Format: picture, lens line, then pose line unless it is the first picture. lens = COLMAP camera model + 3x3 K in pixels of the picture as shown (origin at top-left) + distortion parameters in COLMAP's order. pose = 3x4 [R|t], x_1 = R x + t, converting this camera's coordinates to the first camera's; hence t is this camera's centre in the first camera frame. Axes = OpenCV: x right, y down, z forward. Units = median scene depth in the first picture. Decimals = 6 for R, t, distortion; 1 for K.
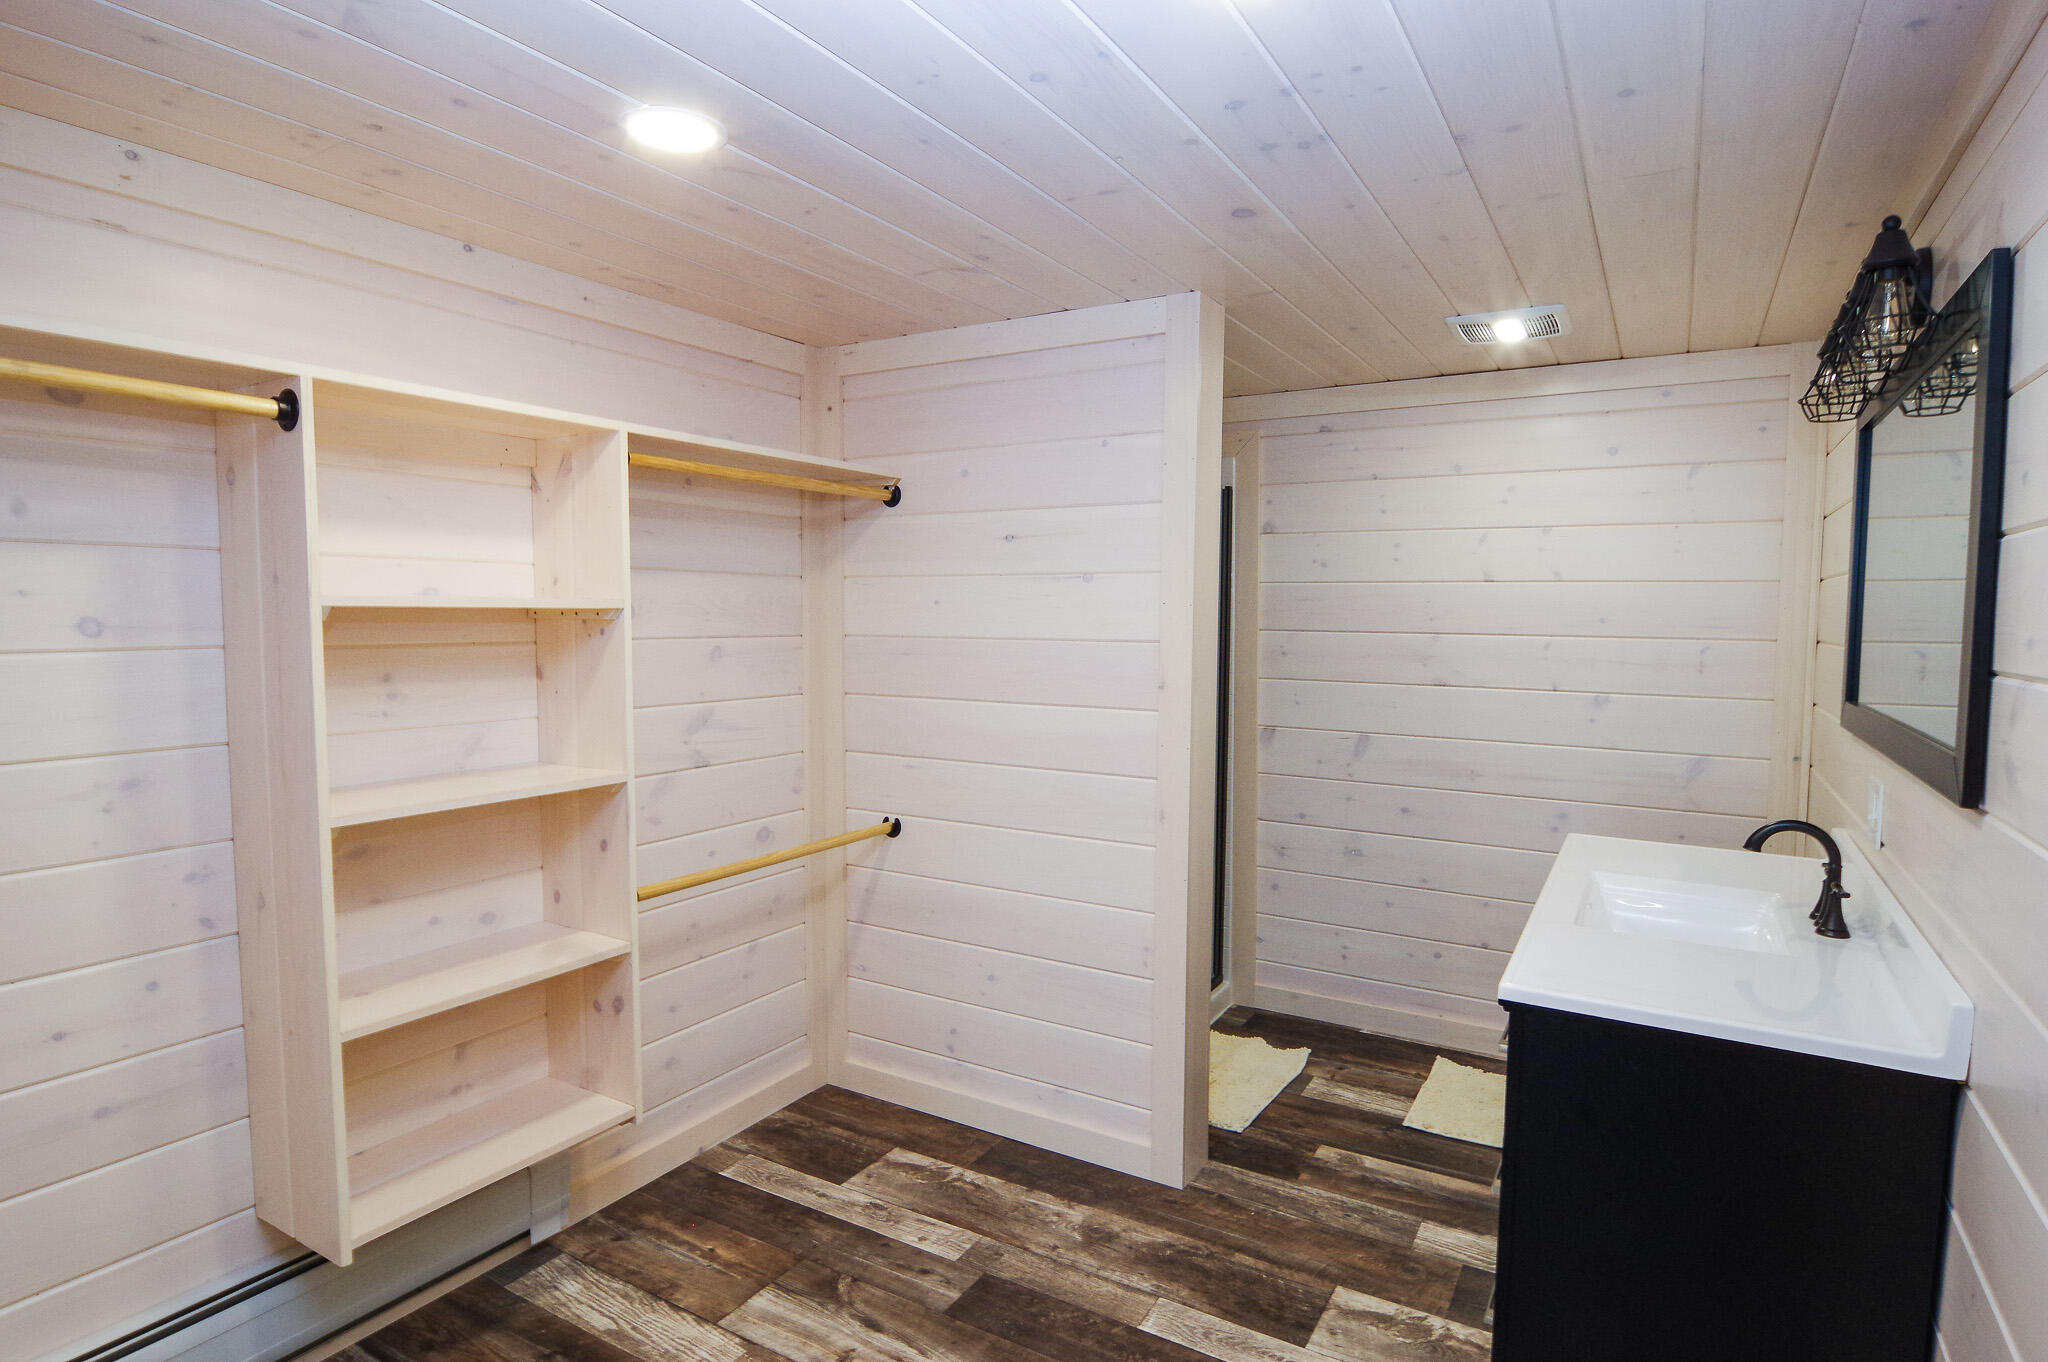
lens RADIAL K [[1086.2, 0, 1030.4], [0, 1086.2, 684.3], [0, 0, 1]] dist [-0.012221, -0.006234]
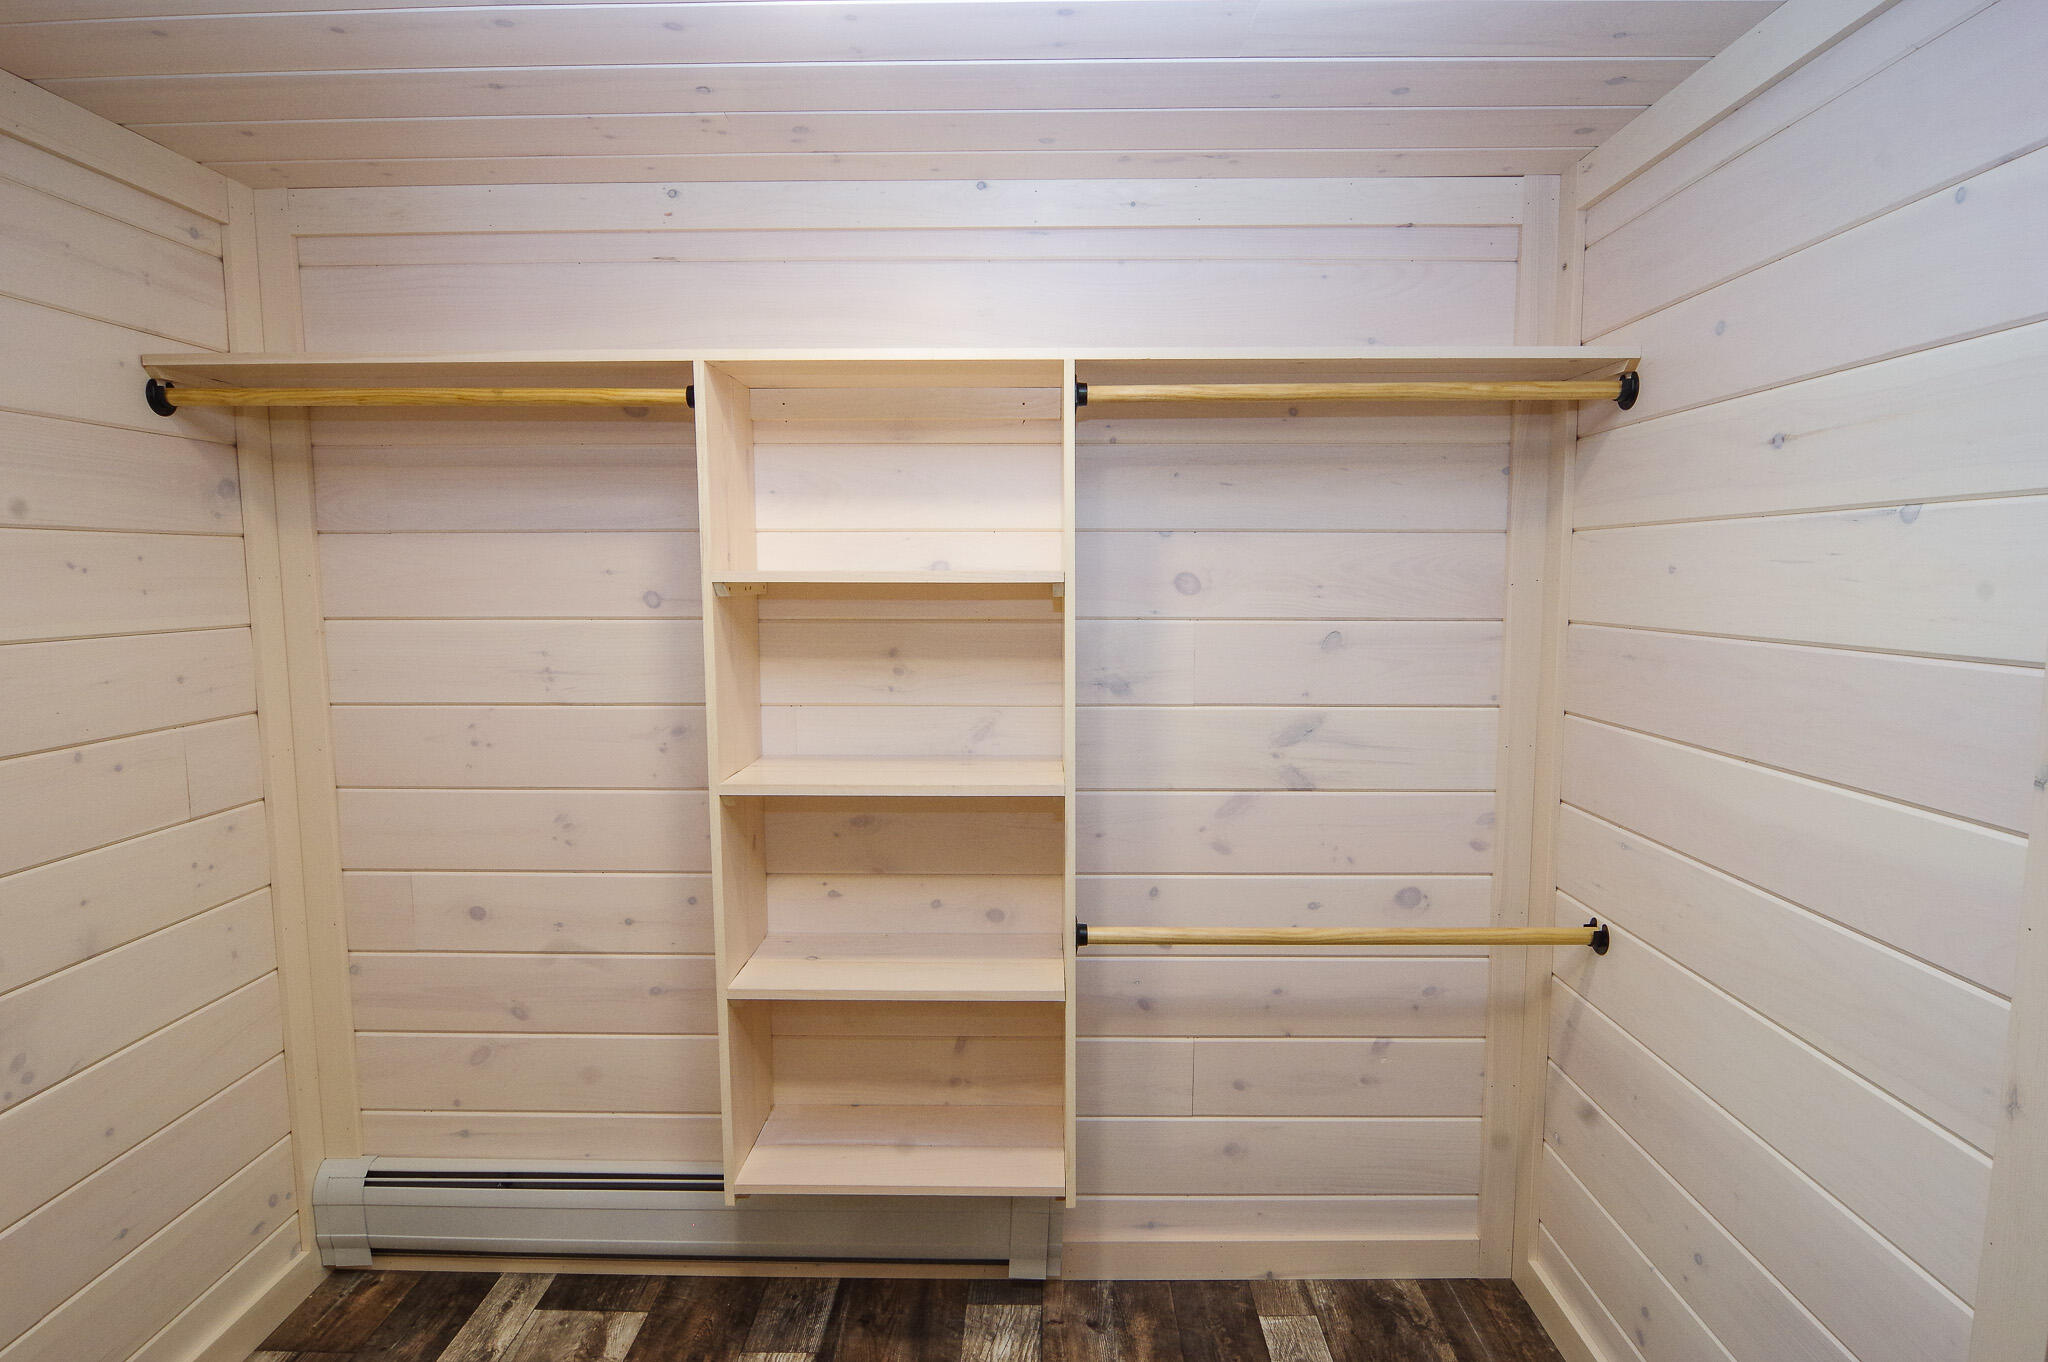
lens RADIAL K [[1086.2, 0, 1031.3], [0, 1086.2, 683.9], [0, 0, 1]] dist [-0.012221, -0.006234]
pose [[0.501135, 0.081329, -0.861539, 0.258007], [-0.054365, 0.996566, 0.062453, -0.036197], [0.863660, 0.015540, 0.503835, 0.470016]]
